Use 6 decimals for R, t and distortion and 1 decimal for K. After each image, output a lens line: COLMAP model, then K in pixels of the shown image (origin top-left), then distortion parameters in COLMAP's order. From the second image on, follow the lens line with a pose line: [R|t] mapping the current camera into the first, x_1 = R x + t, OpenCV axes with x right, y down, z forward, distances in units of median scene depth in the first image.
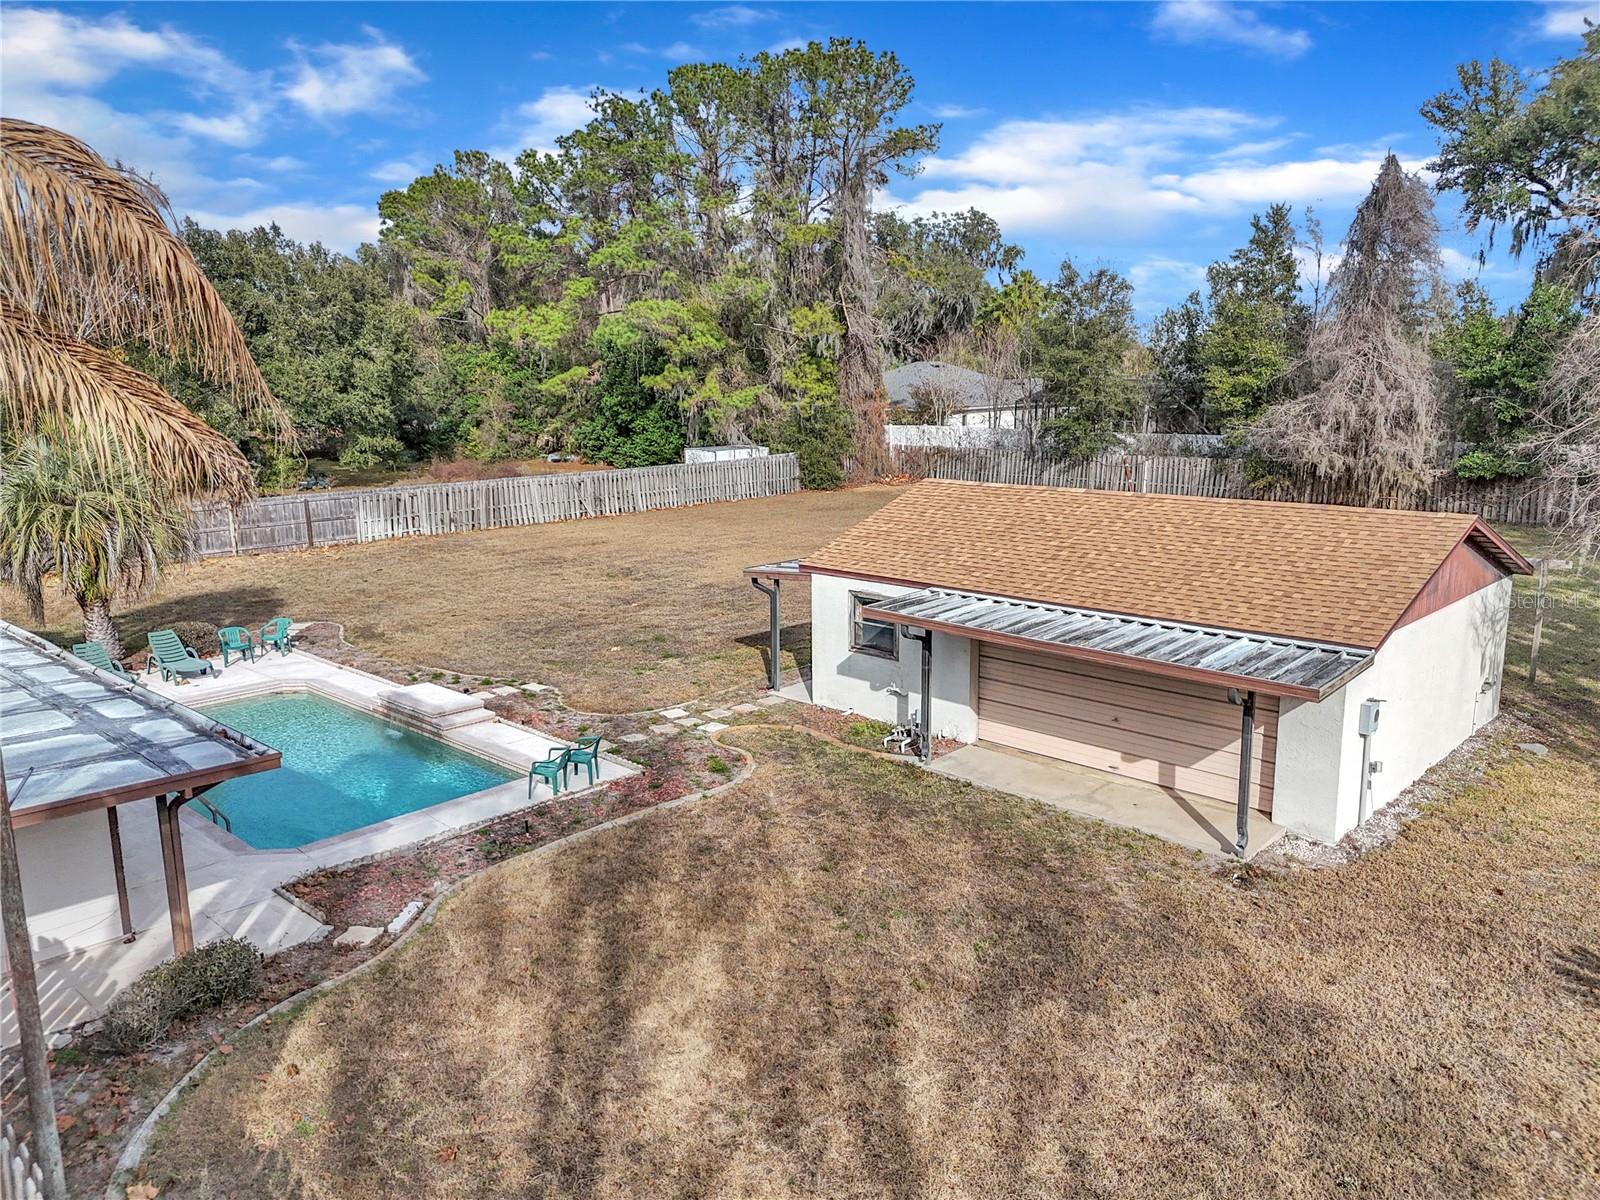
lens RADIAL K [[1201.5, 0, 807.3], [0, 1201.5, 601.5], [0, 0, 1]] dist [0.058919, -0.046855]
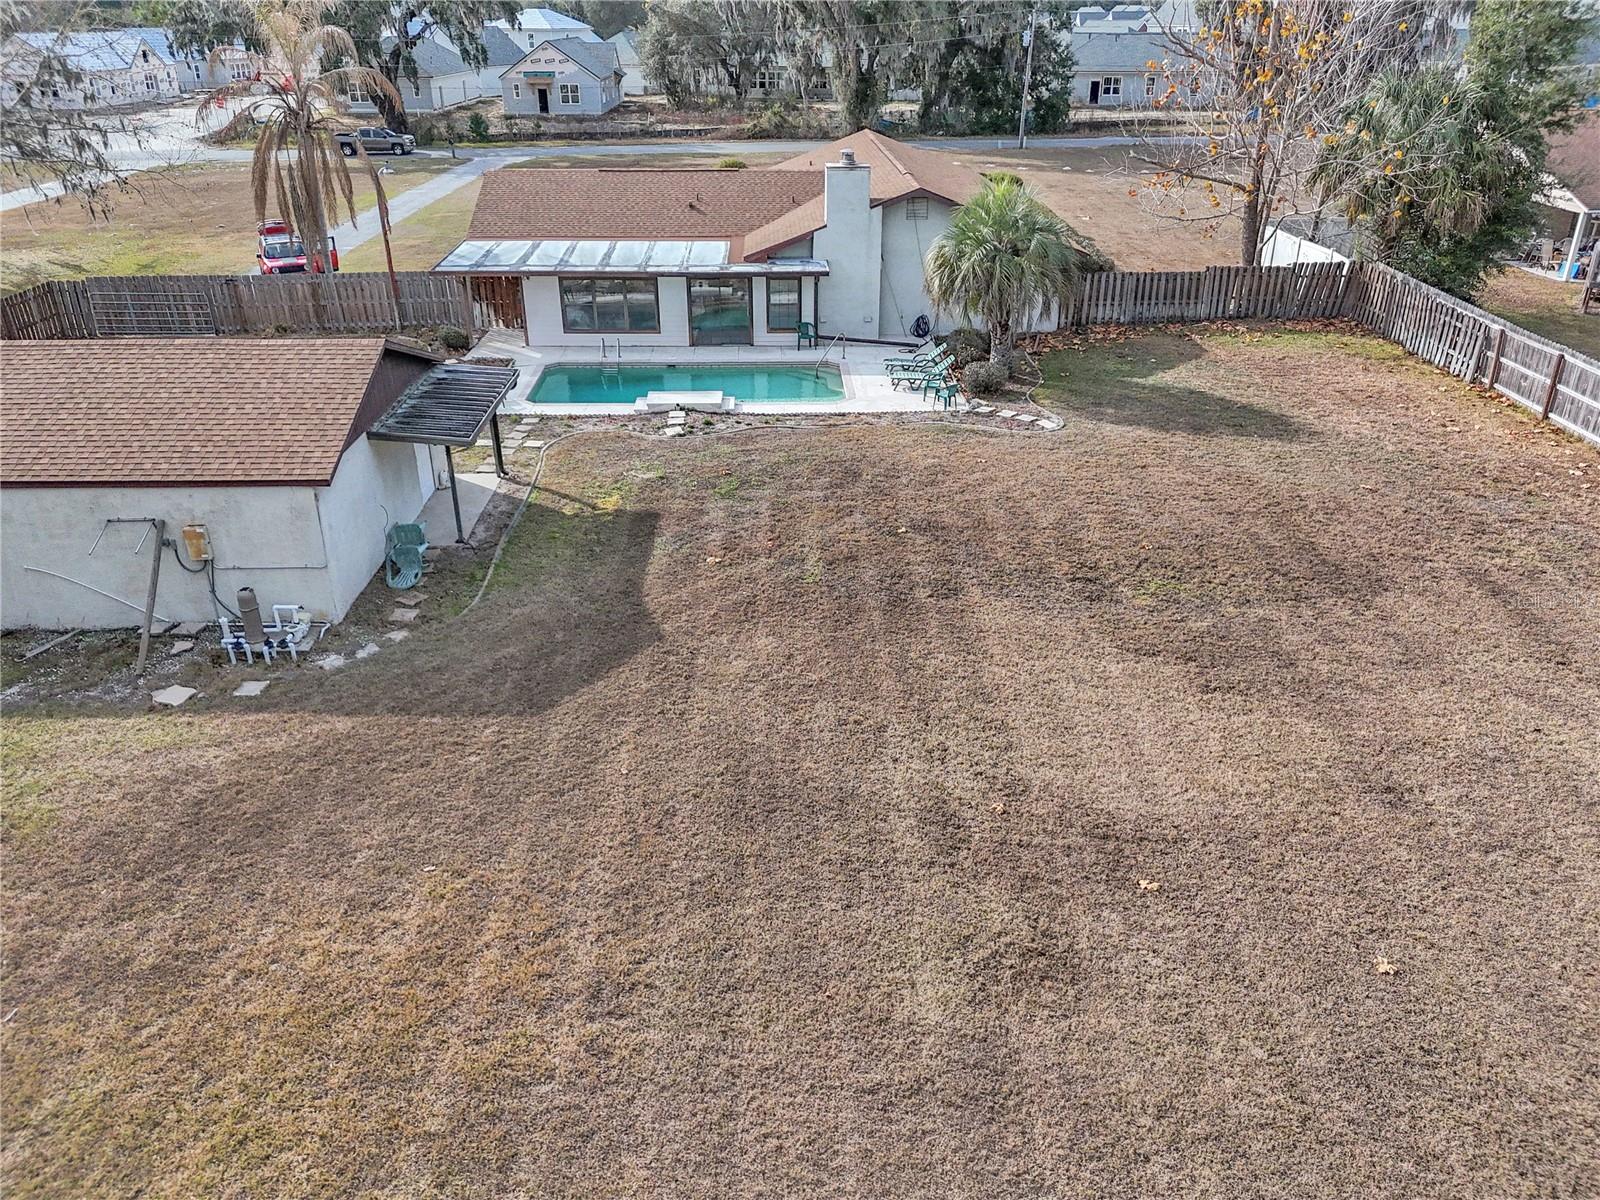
lens RADIAL K [[1201.5, 0, 807.3], [0, 1201.5, 601.5], [0, 0, 1]] dist [0.058919, -0.046855]
pose [[-0.704256, 0.314167, -0.636649, 0.684939], [-0.138156, 0.818966, 0.556962, -0.647522], [0.696374, 0.480201, -0.533358, 2.380941]]
